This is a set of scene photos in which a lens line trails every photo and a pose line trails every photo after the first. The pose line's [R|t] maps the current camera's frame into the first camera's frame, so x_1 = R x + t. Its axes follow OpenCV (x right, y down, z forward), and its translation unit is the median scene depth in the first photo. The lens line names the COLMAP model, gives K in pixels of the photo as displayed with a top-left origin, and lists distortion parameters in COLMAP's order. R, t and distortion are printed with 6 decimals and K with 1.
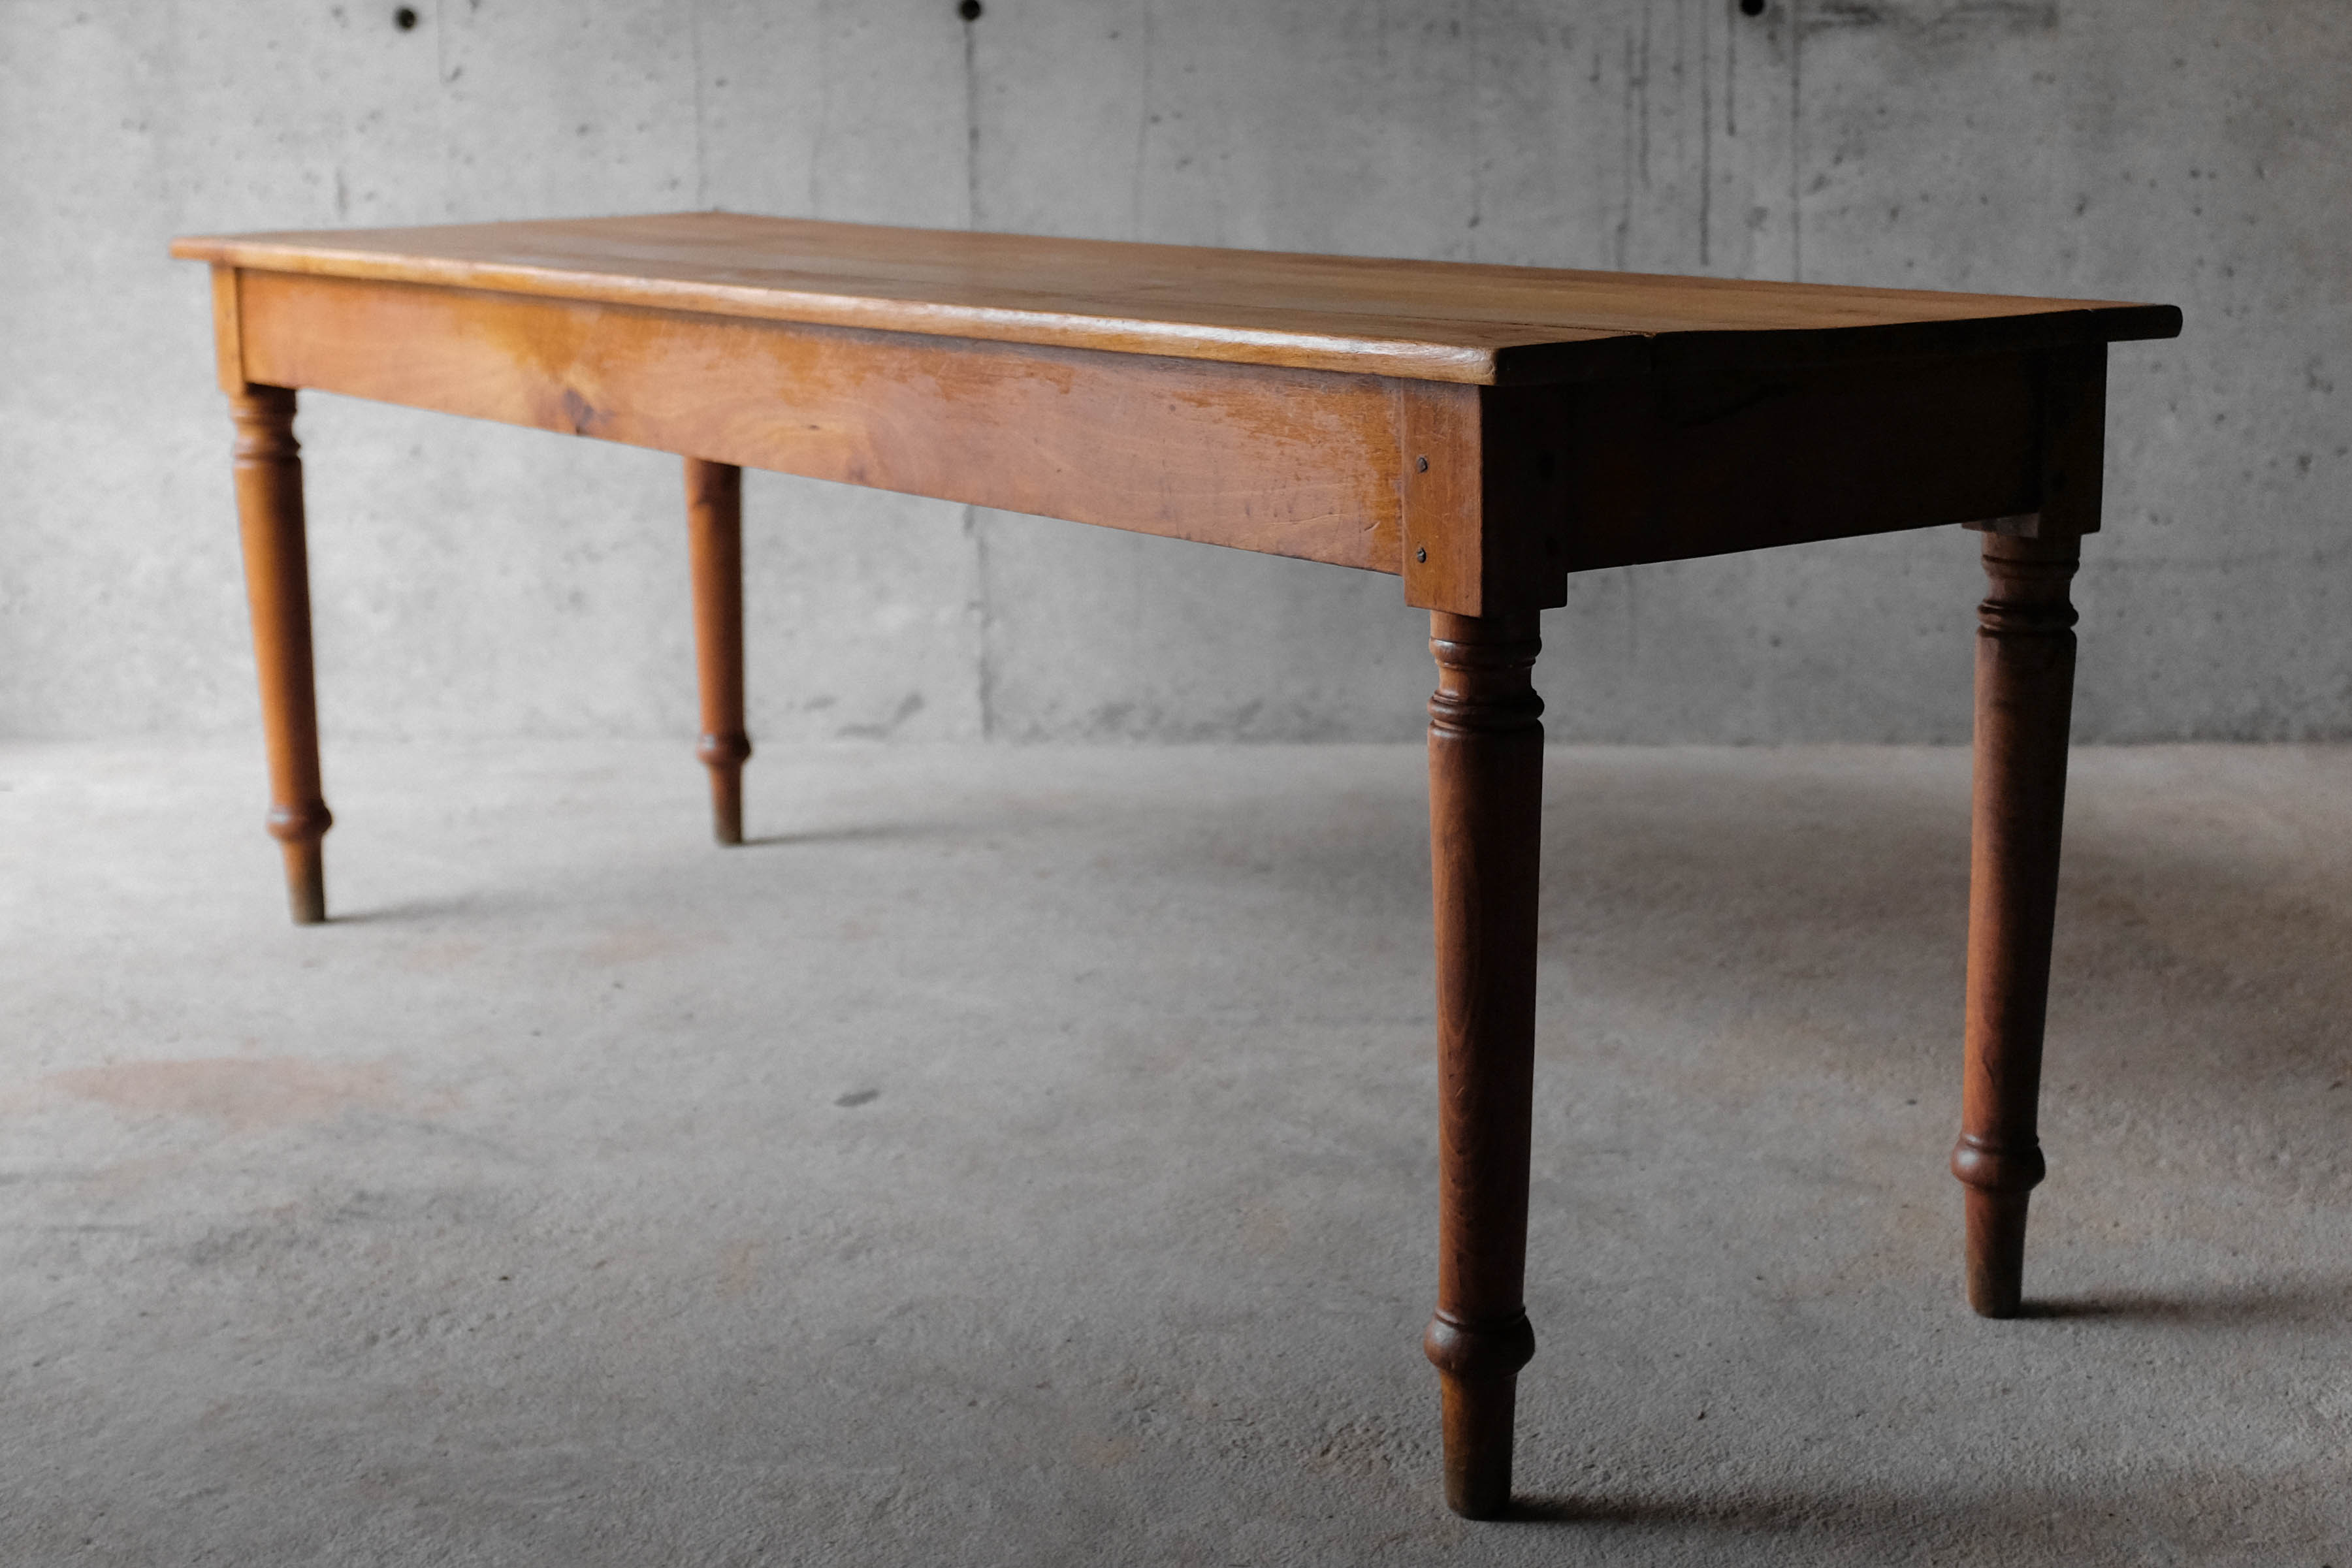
lens RADIAL K [[2976.2, 0, 1364.2], [0, 2976.2, 558.6], [0, 0, 1]] dist [-0.065086, 0.000000]
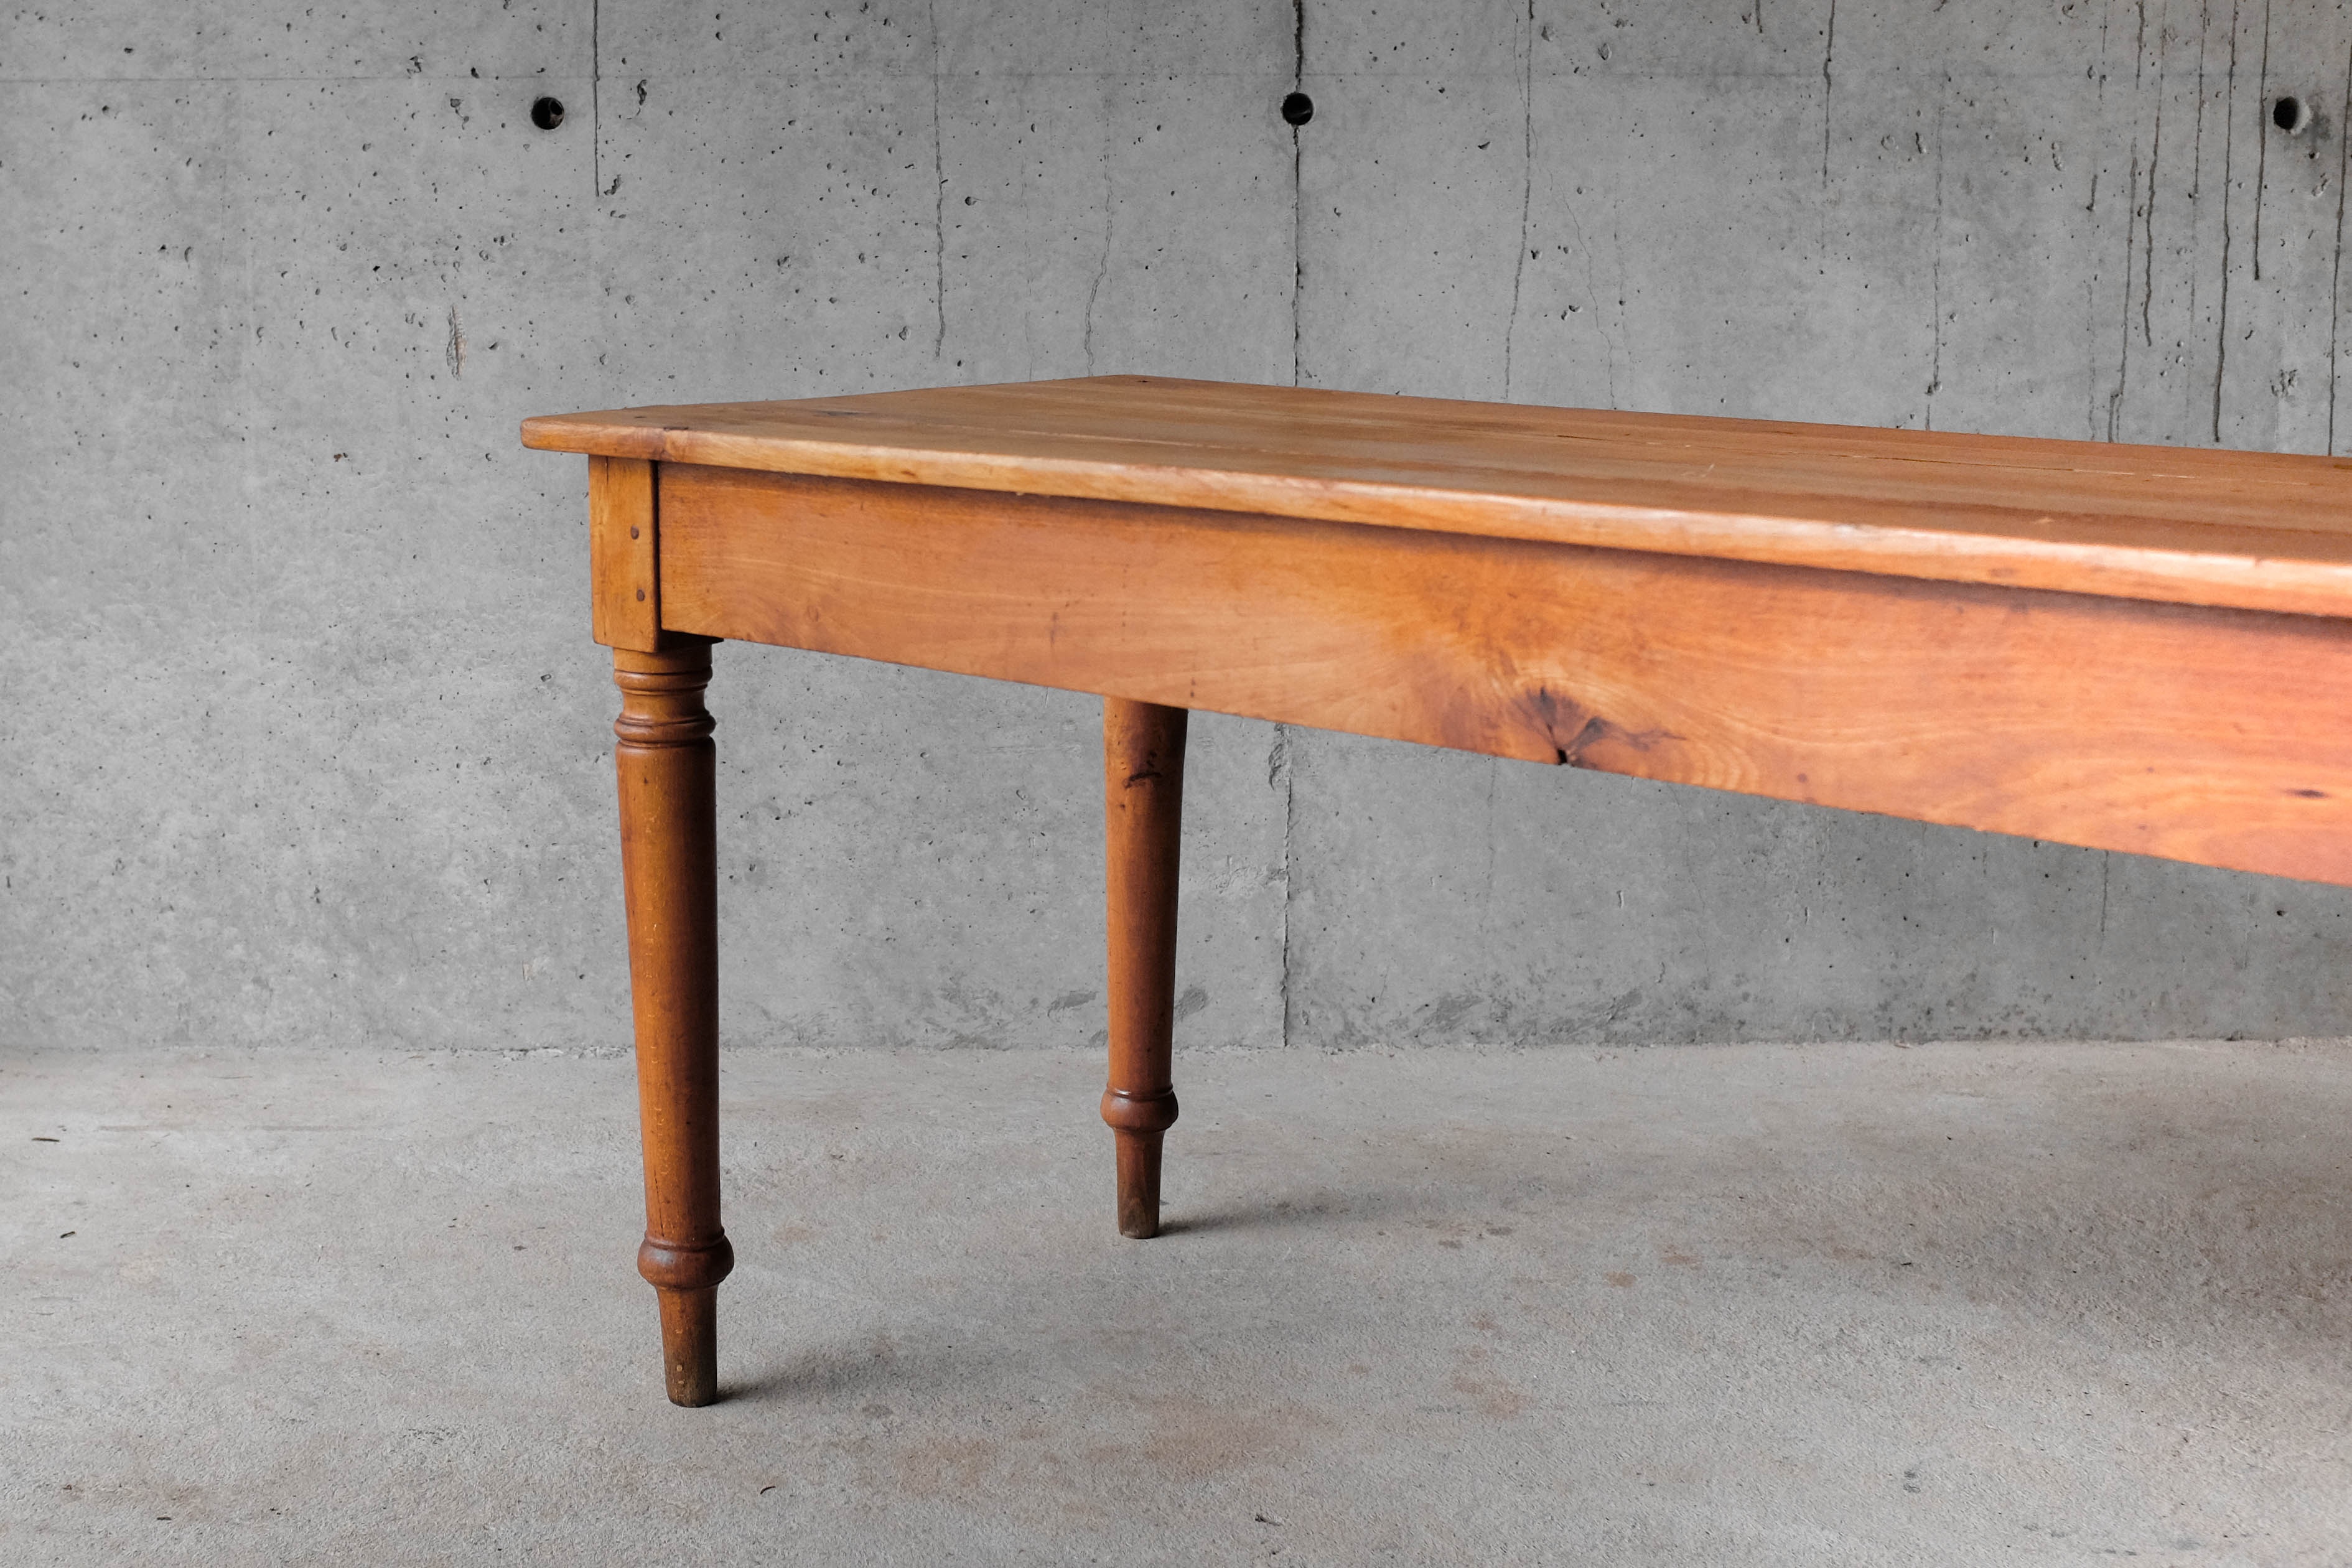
lens RADIAL K [[2976.4, 0, 937.2], [0, 2976.4, 630.5], [0, 0, 1]] dist [-0.065086, 0.000000]
pose [[0.998481, -0.003292, 0.055007, -0.265315], [0.003932, 0.999926, -0.011538, -0.039772], [-0.054965, 0.011737, 0.998419, 0.228761]]
